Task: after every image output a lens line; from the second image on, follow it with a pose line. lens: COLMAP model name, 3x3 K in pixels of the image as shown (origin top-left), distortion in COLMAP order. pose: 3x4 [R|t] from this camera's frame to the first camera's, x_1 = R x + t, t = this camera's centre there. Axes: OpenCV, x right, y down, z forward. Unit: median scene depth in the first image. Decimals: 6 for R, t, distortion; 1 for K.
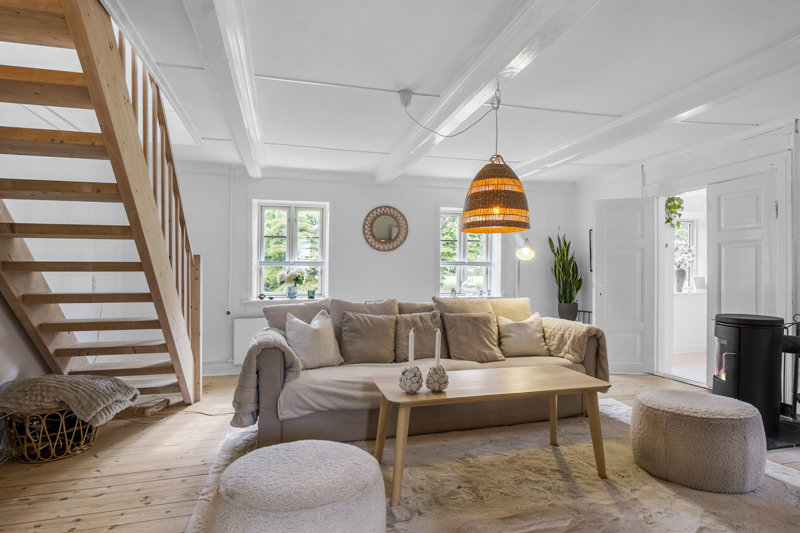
lens RADIAL K [[433.1, 0, 404.7], [0, 433.1, 269.3], [0, 0, 1]] dist [-0.004604, -0.001898]
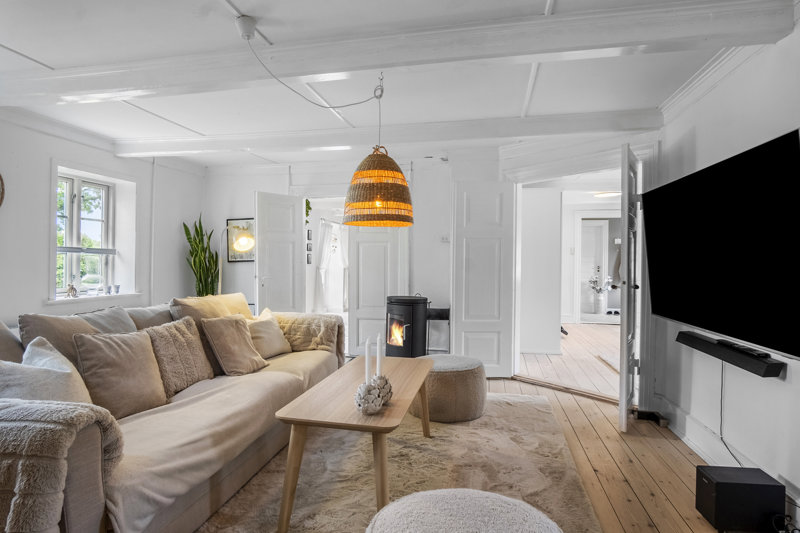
lens RADIAL K [[433.1, 0, 403.6], [0, 433.1, 264.8], [0, 0, 1]] dist [-0.004604, -0.001898]
pose [[0.457627, 0.001491, 0.889143, -0.547003], [-0.016173, 0.999847, 0.006647, -0.005394], [-0.888997, -0.017422, 0.457581, 0.442988]]
